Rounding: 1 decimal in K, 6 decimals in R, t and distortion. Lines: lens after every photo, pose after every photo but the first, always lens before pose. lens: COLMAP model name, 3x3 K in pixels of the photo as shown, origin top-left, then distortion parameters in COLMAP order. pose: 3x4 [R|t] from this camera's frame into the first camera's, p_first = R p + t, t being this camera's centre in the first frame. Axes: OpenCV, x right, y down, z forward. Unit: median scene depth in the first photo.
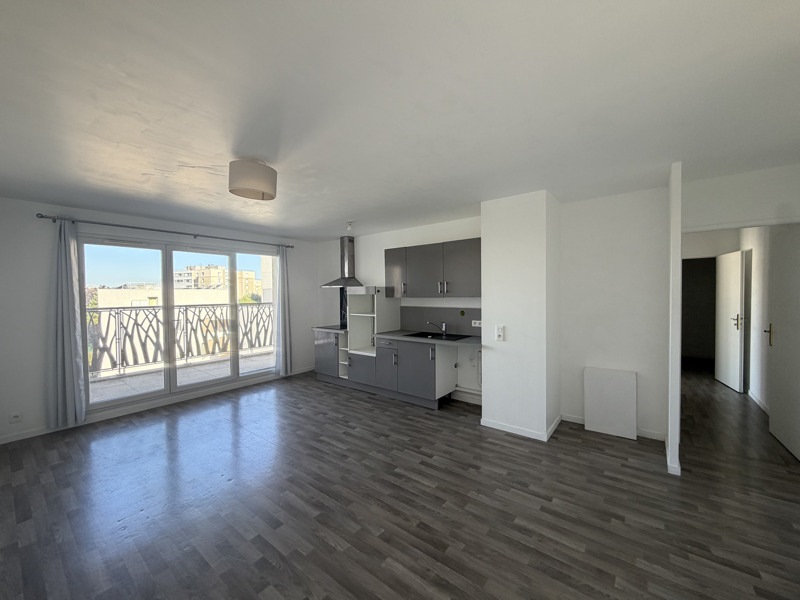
lens RADIAL K [[325.6, 0, 413.2], [0, 325.6, 302.4], [0, 0, 1]] dist [-0.002032, -0.002474]
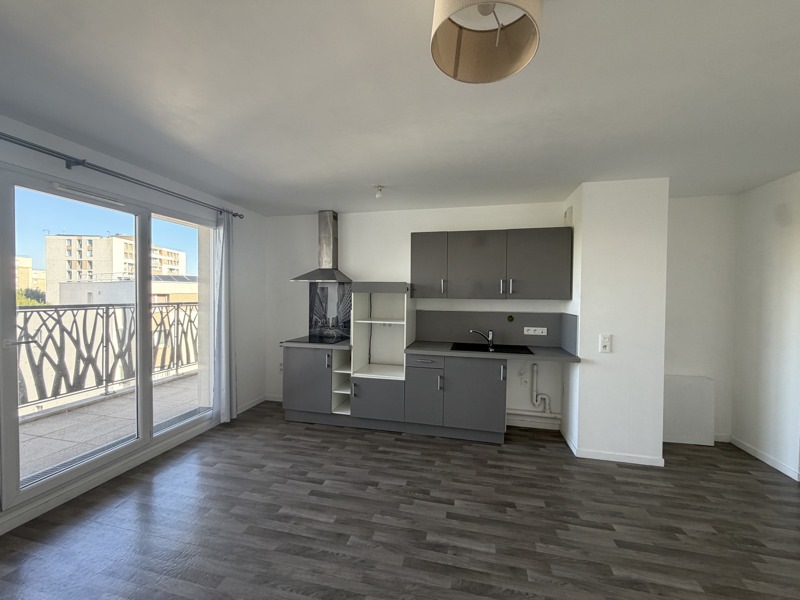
lens RADIAL K [[325.6, 0, 396.3], [0, 325.6, 291.4], [0, 0, 1]] dist [-0.002032, -0.002474]
pose [[0.906666, 0.027009, 0.420984, -0.492152], [-0.010123, 0.999054, -0.042295, 0.002752], [-0.421728, 0.034085, 0.906082, 0.399378]]
